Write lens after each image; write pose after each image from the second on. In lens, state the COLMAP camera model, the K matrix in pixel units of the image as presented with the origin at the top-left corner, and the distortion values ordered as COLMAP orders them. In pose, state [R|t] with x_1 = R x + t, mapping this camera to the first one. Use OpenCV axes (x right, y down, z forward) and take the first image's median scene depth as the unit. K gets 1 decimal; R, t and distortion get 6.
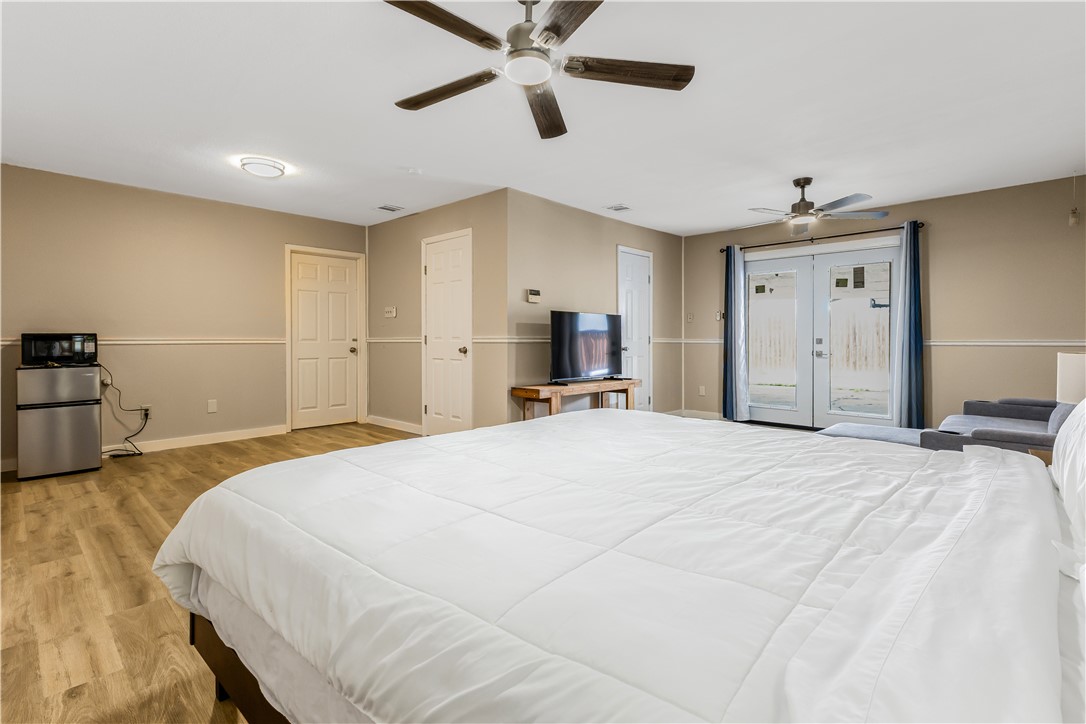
lens RADIAL K [[478.1, 0, 543.0], [0, 478.1, 347.1], [0, 0, 1]] dist [0.003231, -0.000643]
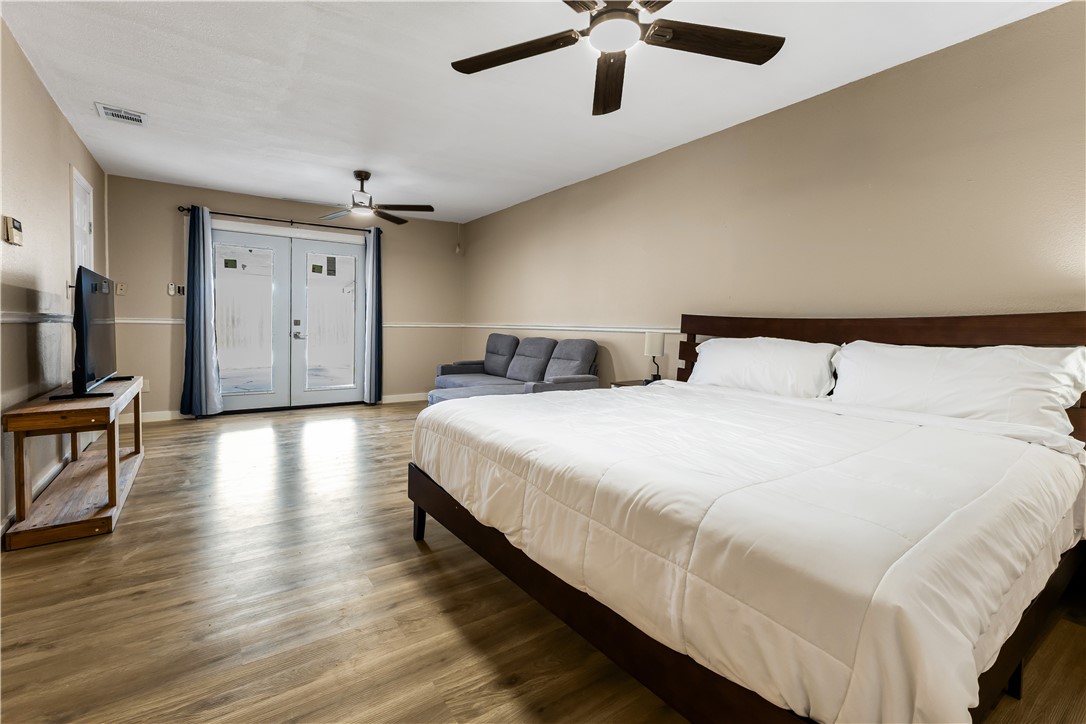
lens RADIAL K [[482.7, 0, 509.4], [0, 482.7, 340.2], [0, 0, 1]] dist [0.009083, -0.000390]
pose [[0.268410, -0.027606, 0.962909, -0.355717], [-0.001356, 0.999577, 0.029036, -0.006583], [-0.963304, -0.009099, 0.268259, 0.327252]]
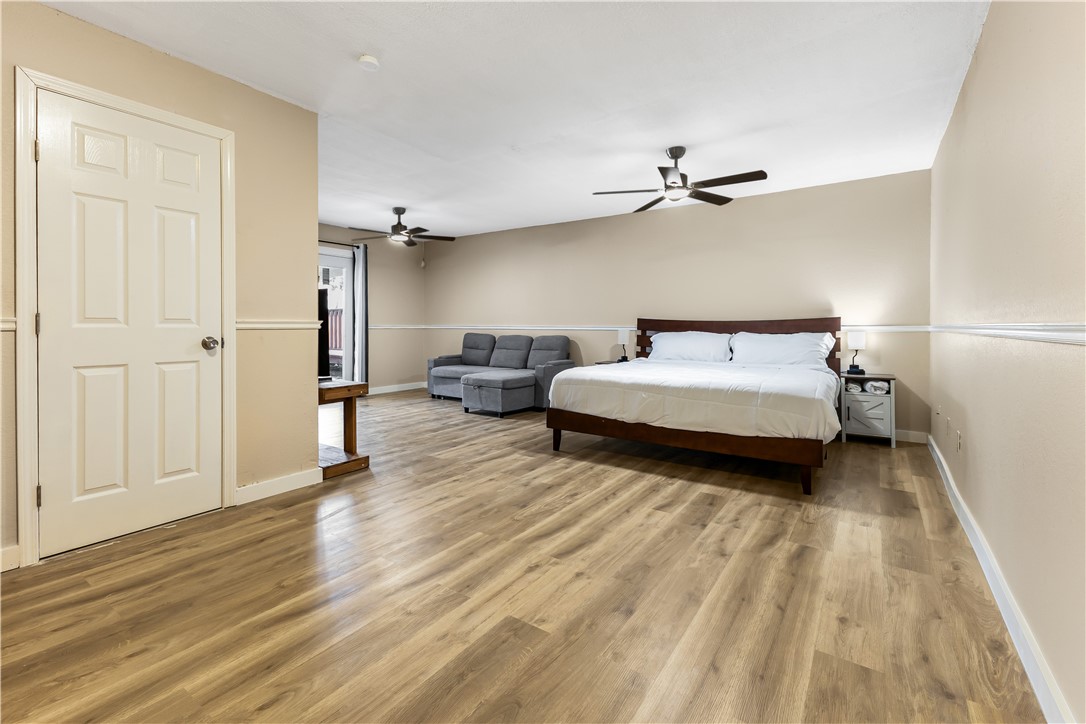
lens RADIAL K [[482.7, 0, 512.3], [0, 482.7, 329.9], [0, 0, 1]] dist [0.011943, 0.000008]
pose [[-0.088614, -0.007575, 0.996037, -0.738148], [0.009344, 0.999921, 0.008436, -0.009656], [-0.996022, 0.010054, -0.088536, 0.683284]]
